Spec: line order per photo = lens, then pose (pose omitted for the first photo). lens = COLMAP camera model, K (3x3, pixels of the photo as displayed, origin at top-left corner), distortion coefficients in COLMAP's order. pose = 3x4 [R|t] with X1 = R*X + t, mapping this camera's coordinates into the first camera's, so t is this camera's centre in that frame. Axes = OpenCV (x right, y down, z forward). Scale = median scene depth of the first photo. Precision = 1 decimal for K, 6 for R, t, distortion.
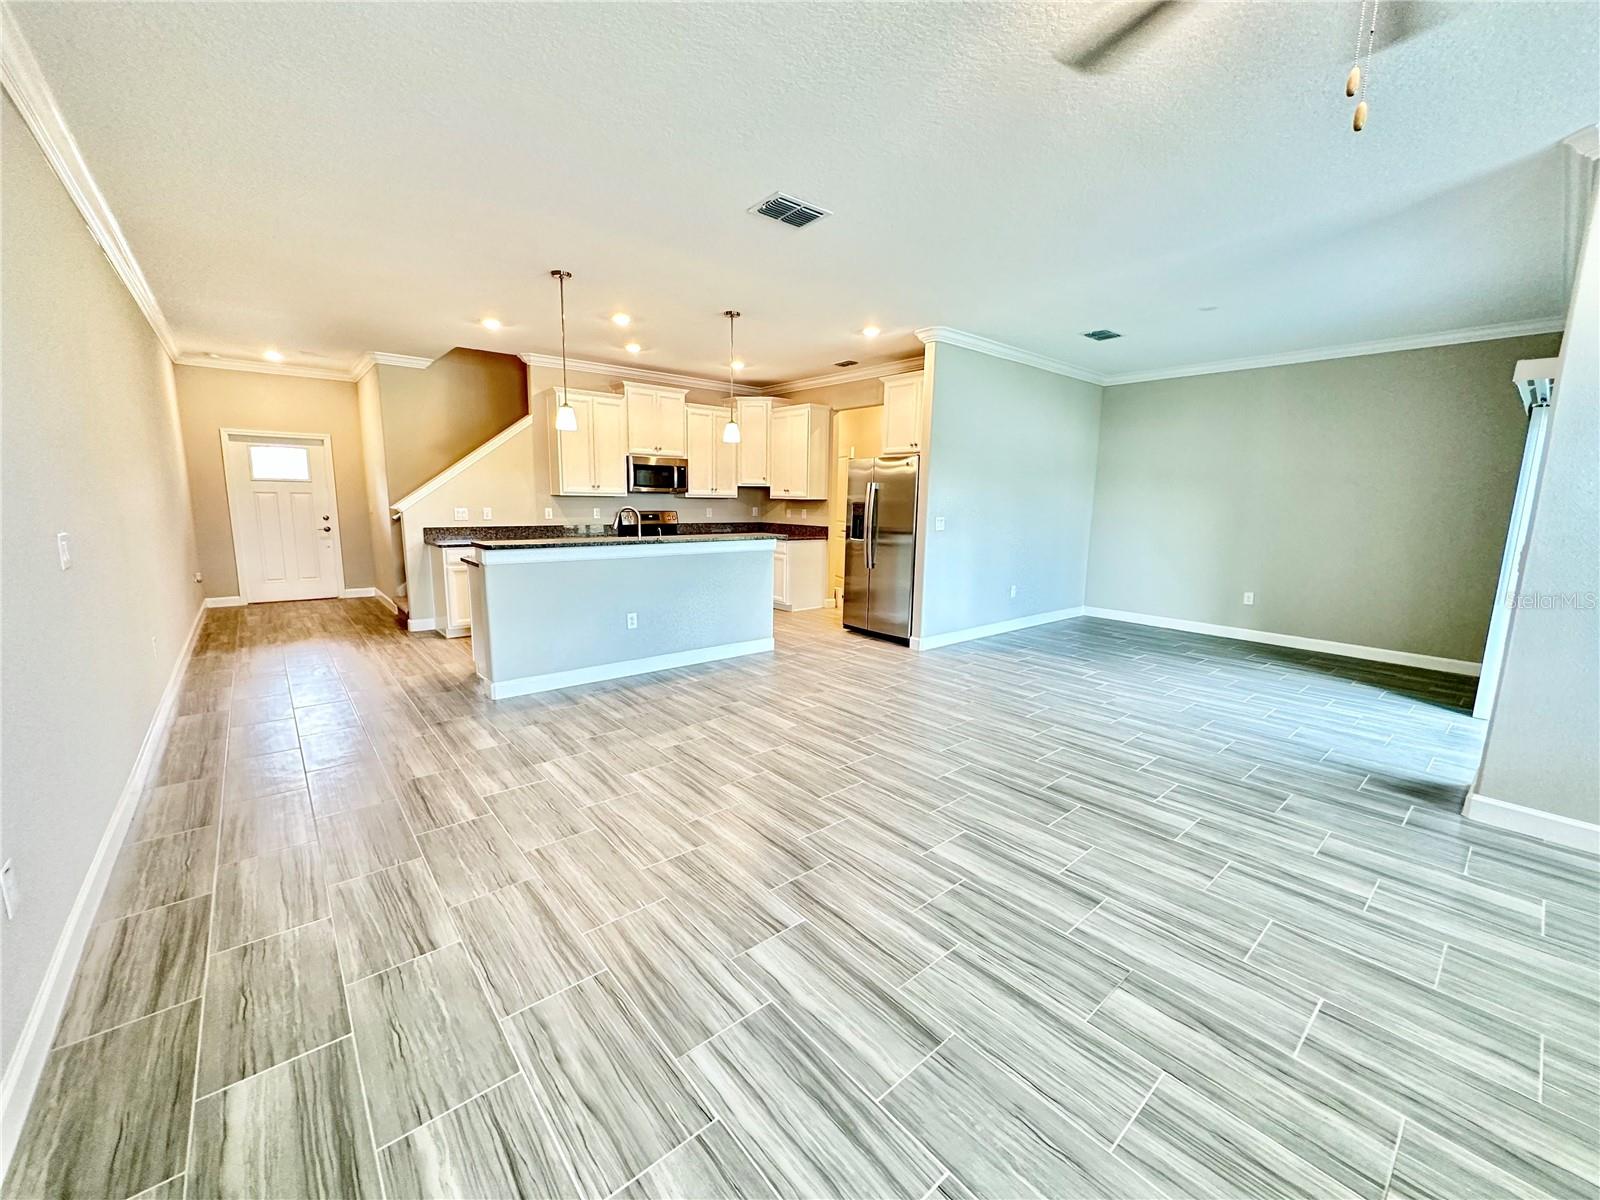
lens RADIAL K [[637.5, 0, 800.0], [0, 637.5, 600.0], [0, 0, 1]] dist [-0.000787, 0.000002]
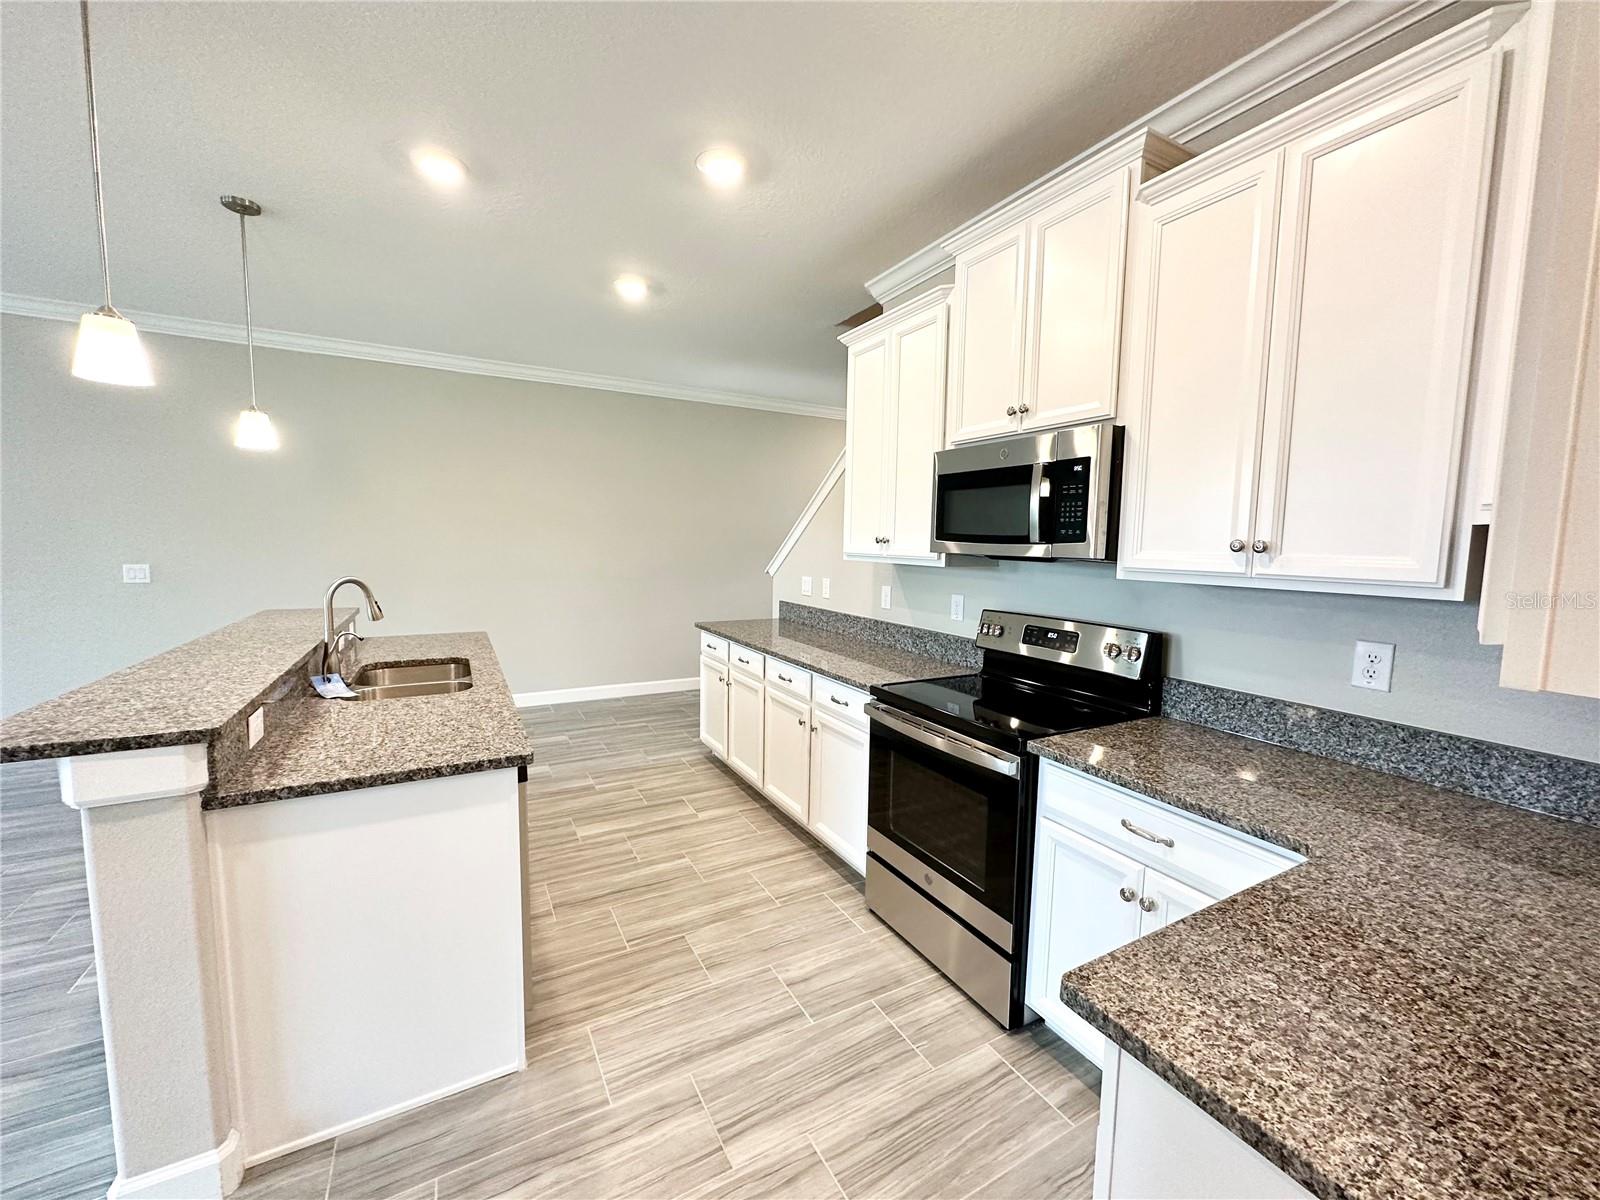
lens RADIAL K [[637.5, 0, 800.0], [0, 637.5, 600.0], [0, 0, 1]] dist [-0.000787, 0.000002]
pose [[-0.197624, 0.069269, -0.977827, 0.127737], [-0.176611, 0.978662, 0.105022, -0.227441], [0.964237, 0.193450, -0.181174, 1.341803]]
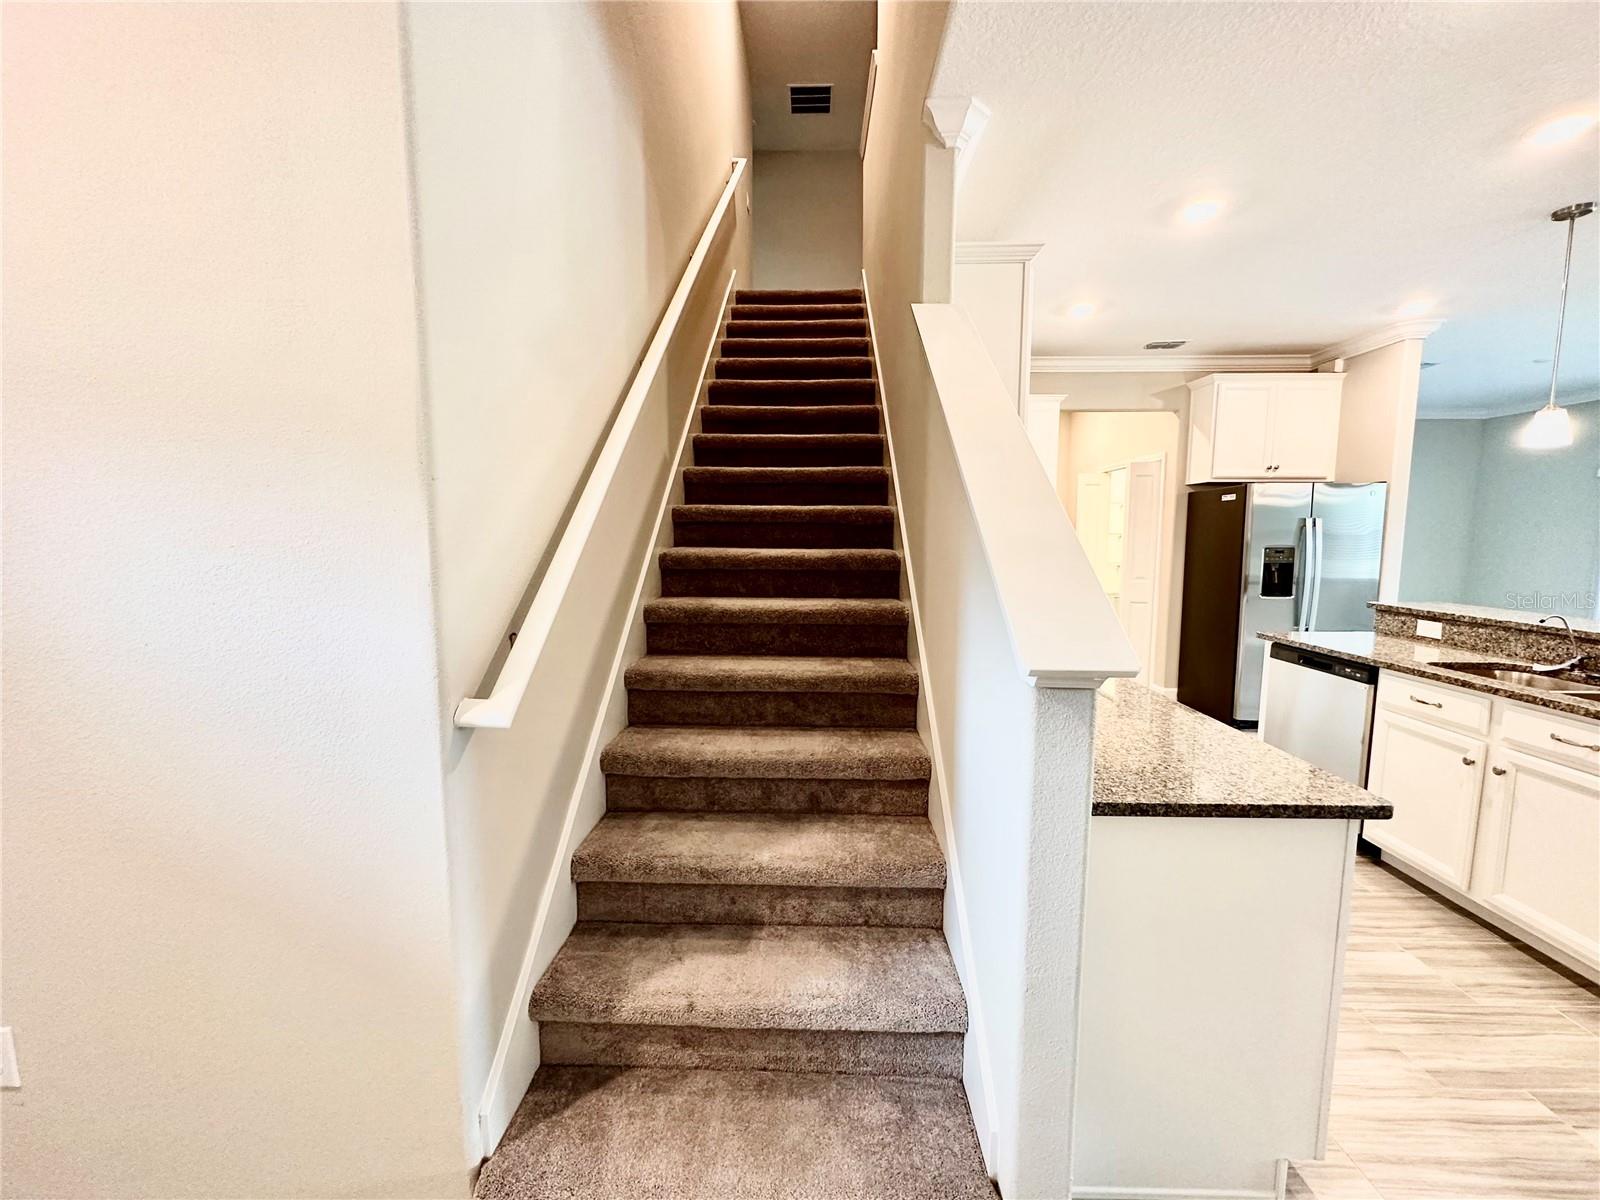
lens RADIAL K [[637.5, 0, 800.0], [0, 637.5, 600.0], [0, 0, 1]] dist [-0.000787, 0.000002]
pose [[0.666099, -0.095695, 0.739699, -0.918318], [0.130195, 0.991427, 0.011021, -0.198529], [-0.734412, 0.088964, 0.672848, 1.077119]]
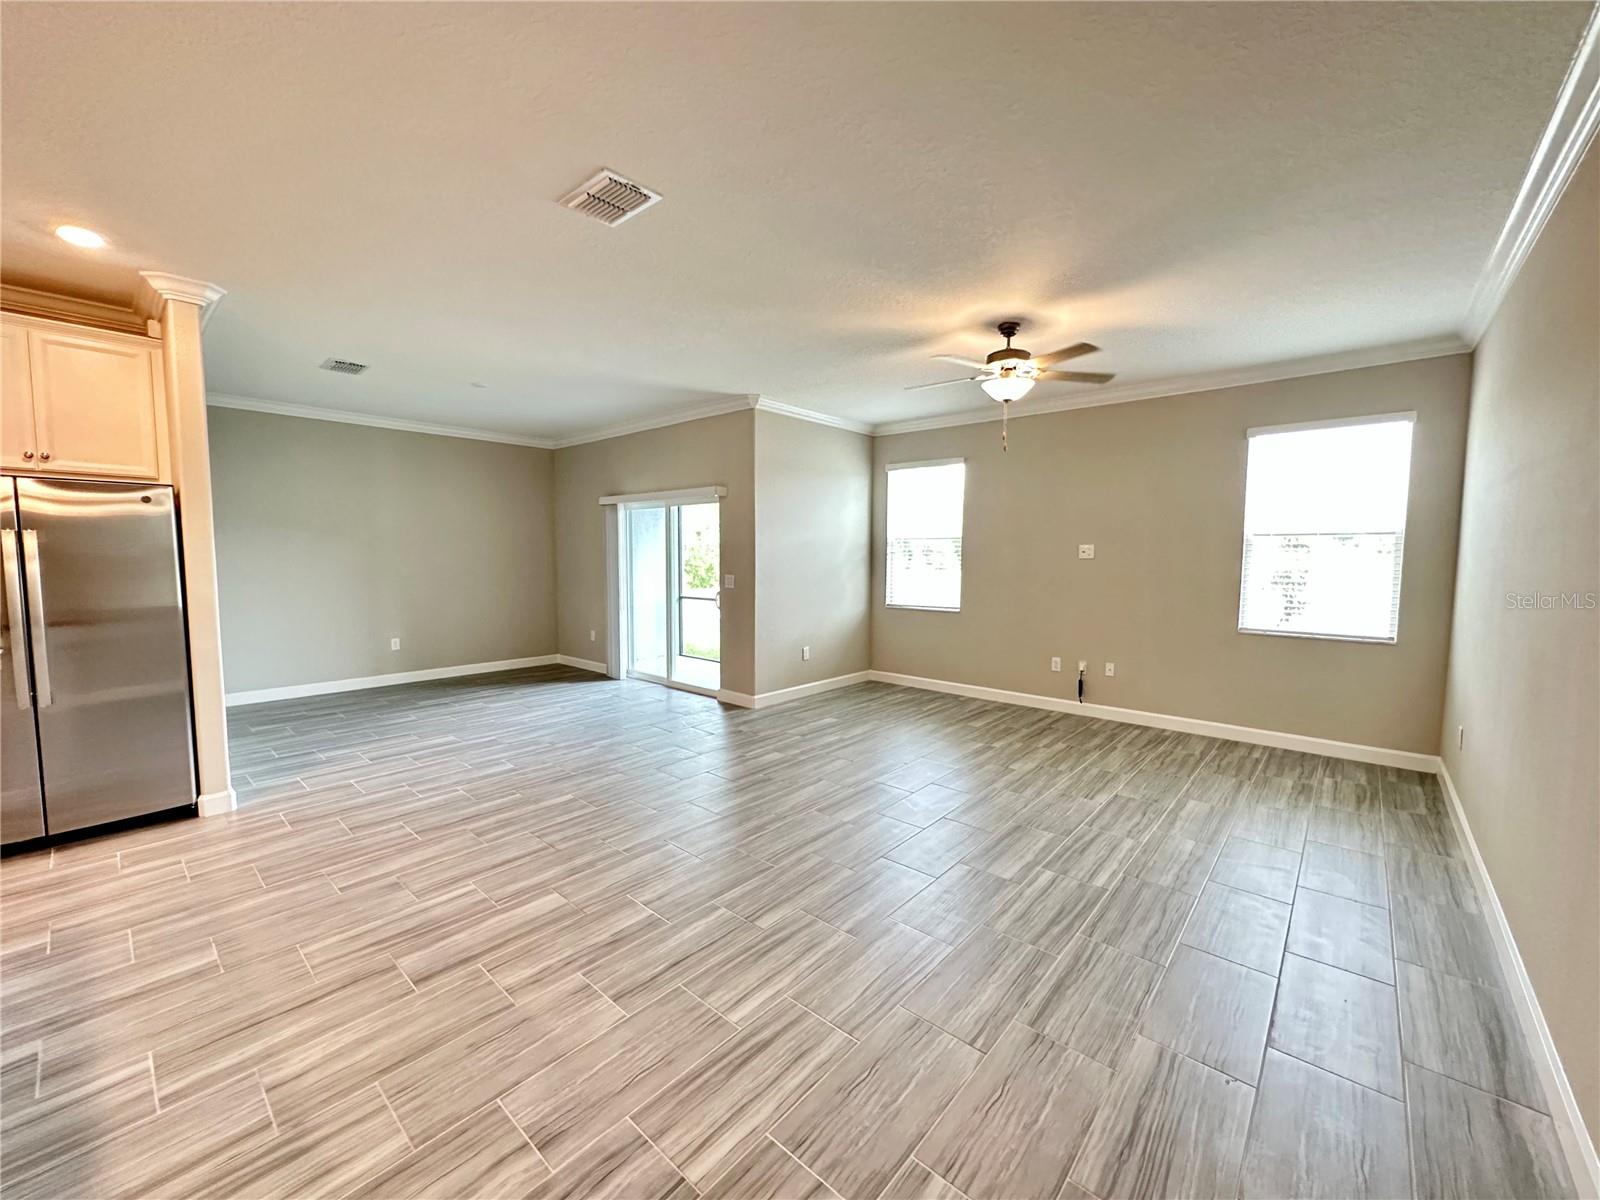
lens RADIAL K [[637.5, 0, 800.0], [0, 637.5, 600.0], [0, 0, 1]] dist [-0.000787, 0.000002]
pose [[-0.146537, -0.092844, 0.984839, -0.502691], [0.151891, 0.981667, 0.115145, -0.111763], [-0.977474, 0.166462, -0.129748, 0.565325]]
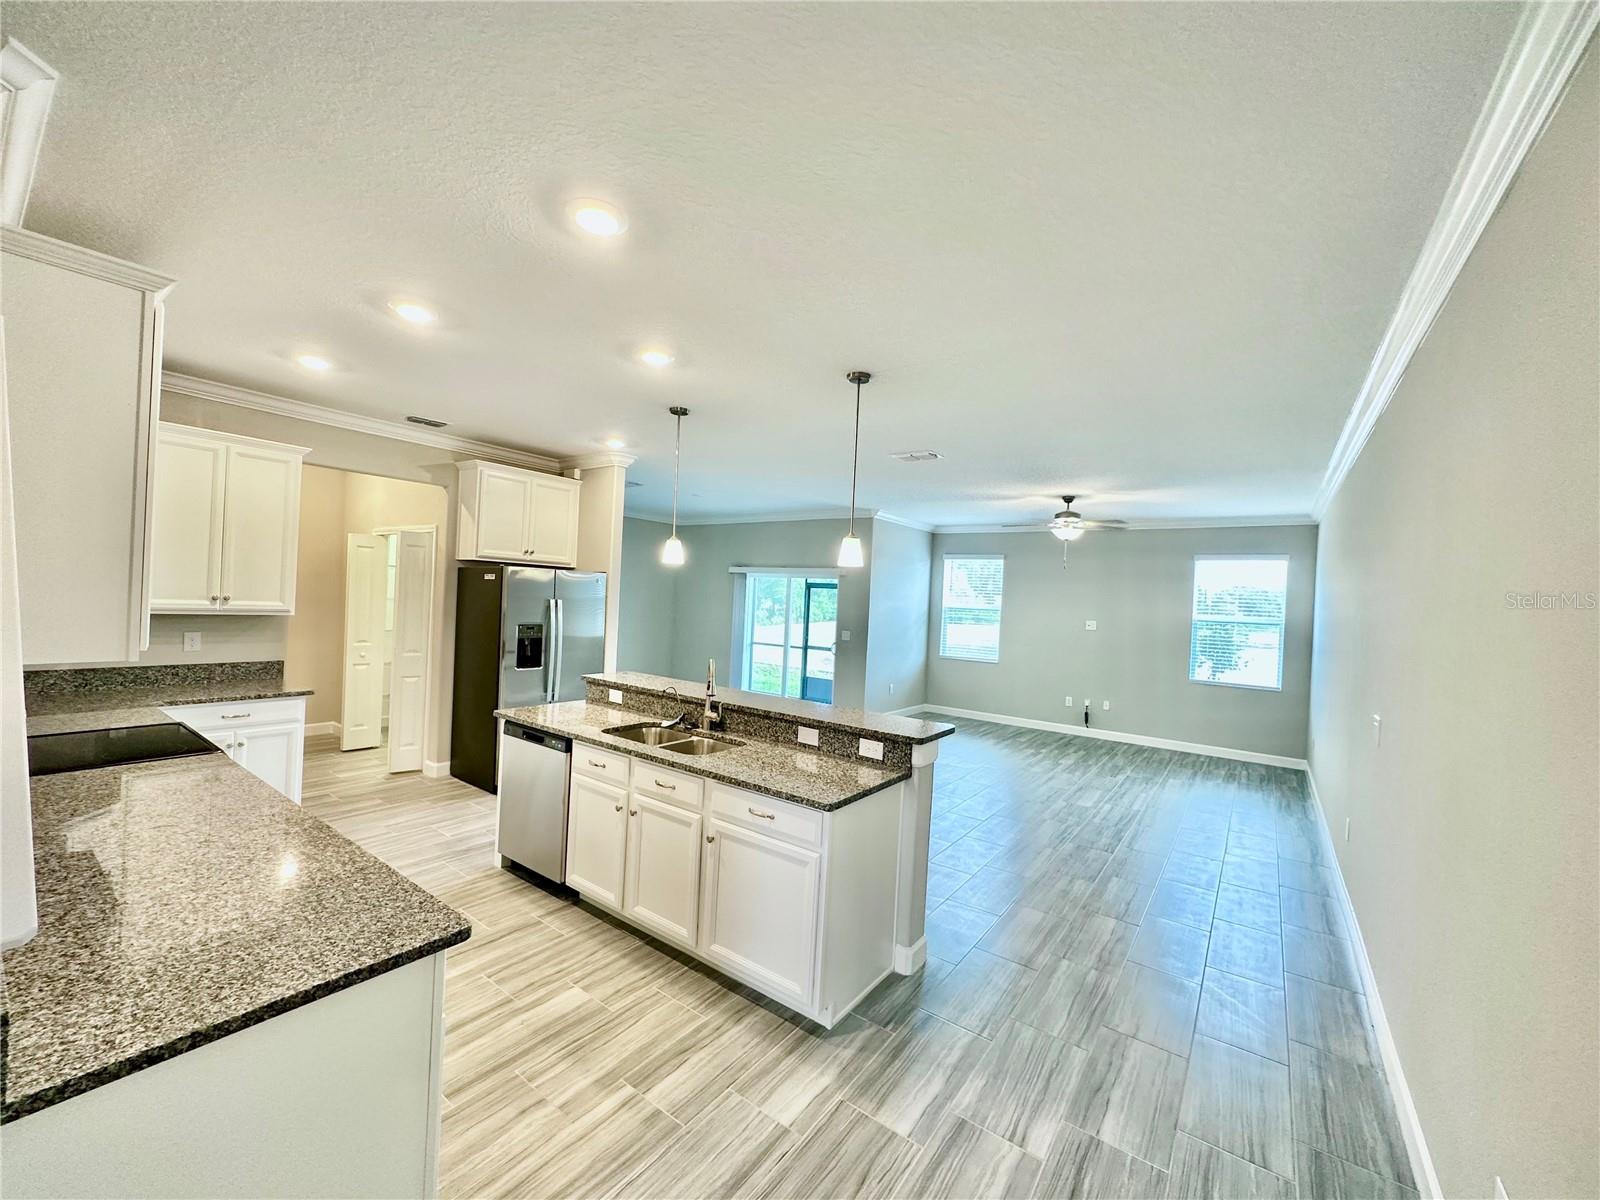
lens RADIAL K [[637.5, 0, 800.0], [0, 637.5, 600.0], [0, 0, 1]] dist [-0.000787, 0.000002]
pose [[-0.234589, -0.031053, 0.971598, -0.885609], [0.103158, 0.993051, 0.056646, -0.223374], [-0.966606, 0.113516, -0.229756, 0.999384]]
